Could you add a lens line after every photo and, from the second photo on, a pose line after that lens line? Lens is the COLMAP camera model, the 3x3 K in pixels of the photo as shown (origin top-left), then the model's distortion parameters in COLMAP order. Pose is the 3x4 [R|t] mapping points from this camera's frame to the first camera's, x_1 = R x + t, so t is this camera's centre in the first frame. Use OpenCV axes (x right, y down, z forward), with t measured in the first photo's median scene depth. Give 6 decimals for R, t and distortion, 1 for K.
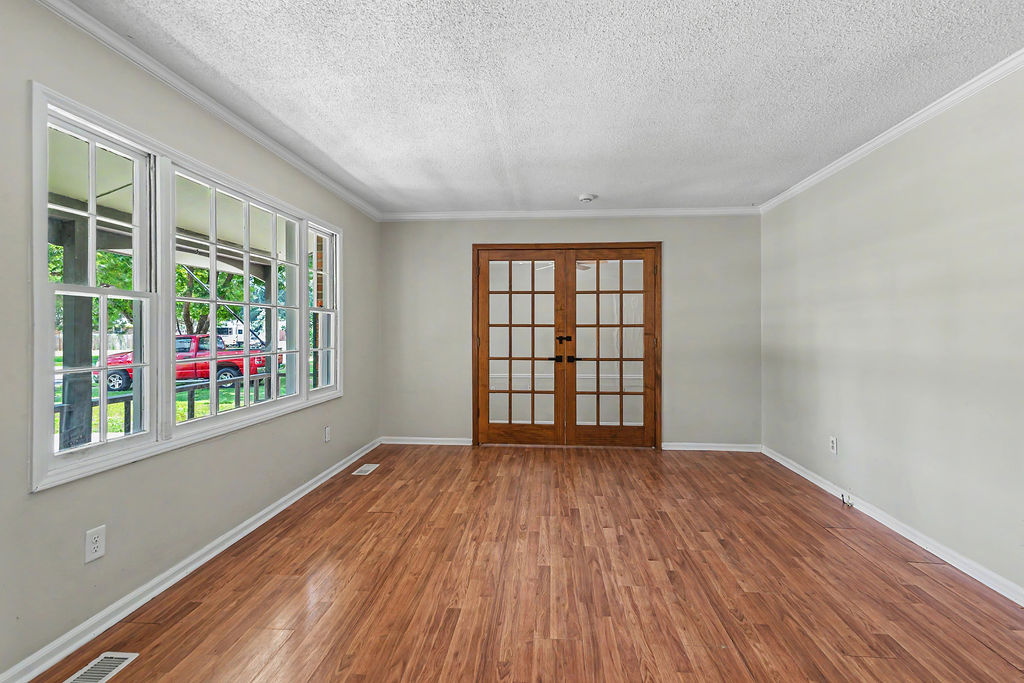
lens RADIAL K [[466.8, 0, 516.9], [0, 466.8, 330.8], [0, 0, 1]] dist [0.011855, 0.000493]
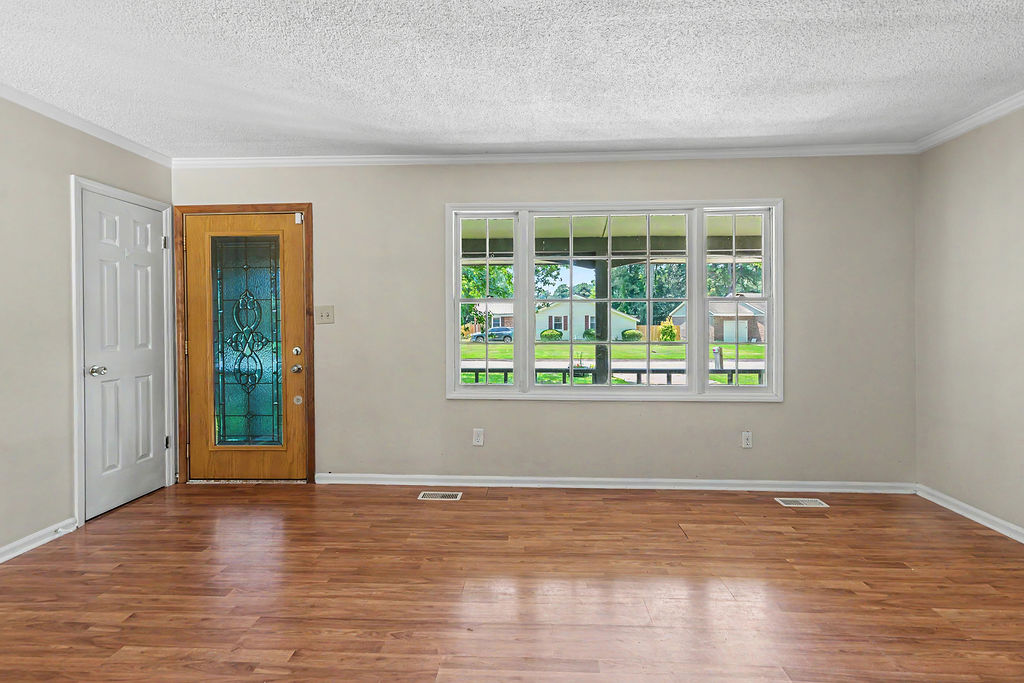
lens RADIAL K [[466.8, 0, 514.8], [0, 466.8, 330.3], [0, 0, 1]] dist [0.011855, 0.000493]
pose [[0.024196, 0.017108, -0.999561, 0.668880], [-0.000213, 0.999854, 0.017108, -0.000901], [0.999707, -0.000201, 0.024196, 0.785291]]
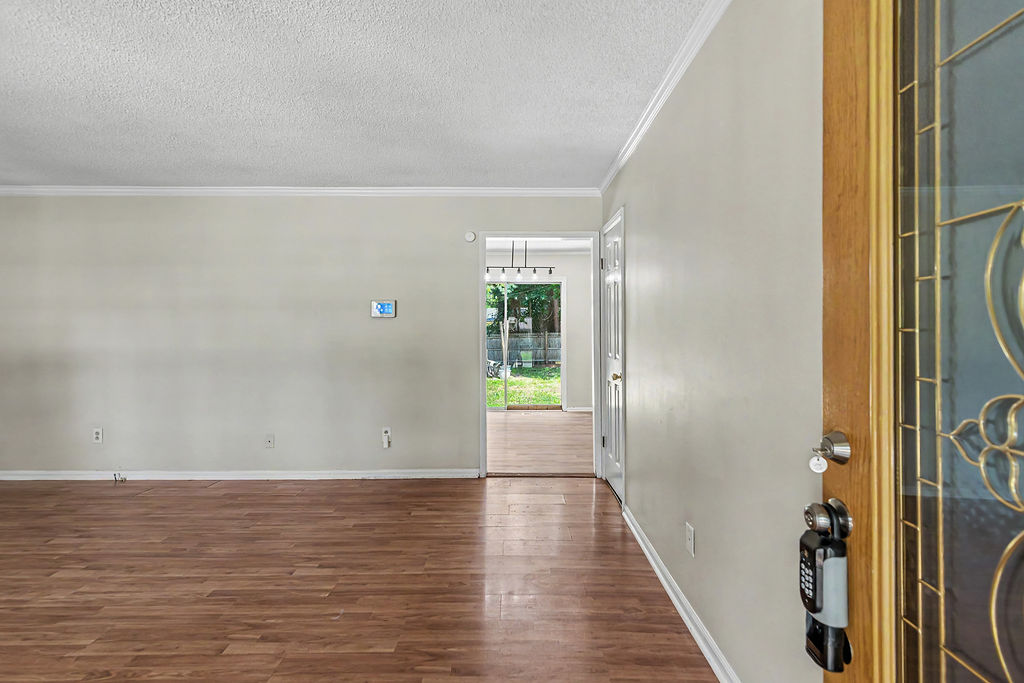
lens RADIAL K [[466.8, 0, 515.4], [0, 466.8, 335.7], [0, 0, 1]] dist [0.011855, 0.000493]
pose [[-0.074311, -0.005911, 0.997218, -0.694134], [-0.000578, 0.999983, 0.005884, -0.002224], [-0.997235, -0.000139, -0.074314, 0.122691]]
